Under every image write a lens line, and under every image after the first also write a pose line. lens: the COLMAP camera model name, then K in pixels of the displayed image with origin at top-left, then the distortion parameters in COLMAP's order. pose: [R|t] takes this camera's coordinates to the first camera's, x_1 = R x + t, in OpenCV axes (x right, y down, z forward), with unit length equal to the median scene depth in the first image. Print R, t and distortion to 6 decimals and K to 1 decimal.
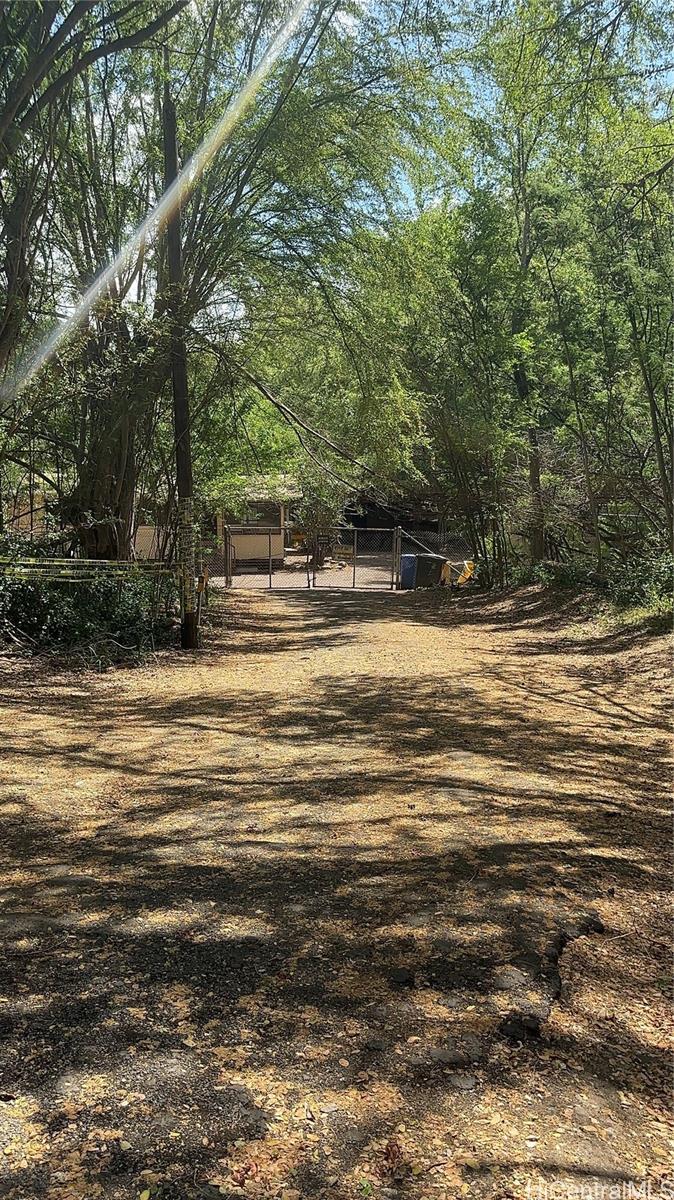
lens RADIAL K [[1045.2, 0, 333.4], [0, 1045.2, 604.9], [0, 0, 1]] dist [0.122462, 0.003666]
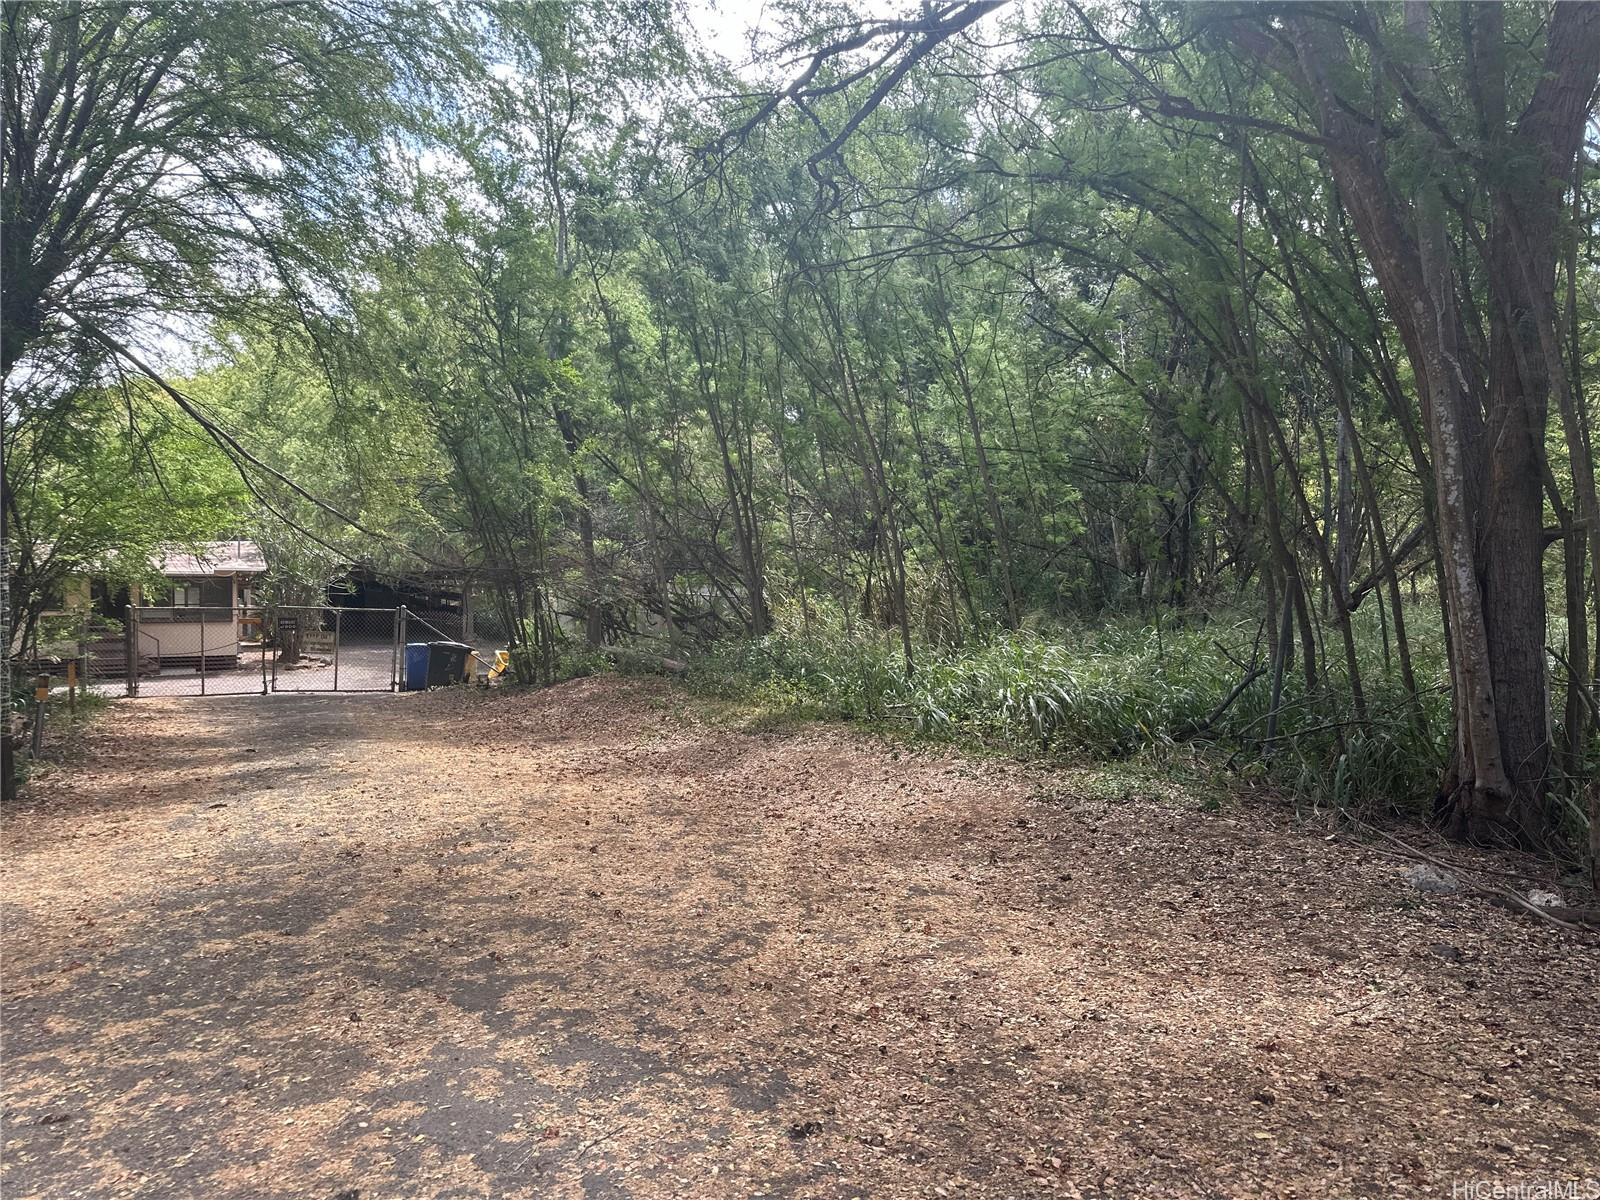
lens RADIAL K [[1159.4, 0, 808.7], [0, 1159.4, 590.9], [0, 0, 1]] dist [0.087140, -0.090163]
pose [[0.926766, -0.003383, 0.375625, 0.017951], [0.039939, 0.995179, -0.089578, -0.000032], [-0.373511, 0.098020, 0.922433, 0.134661]]
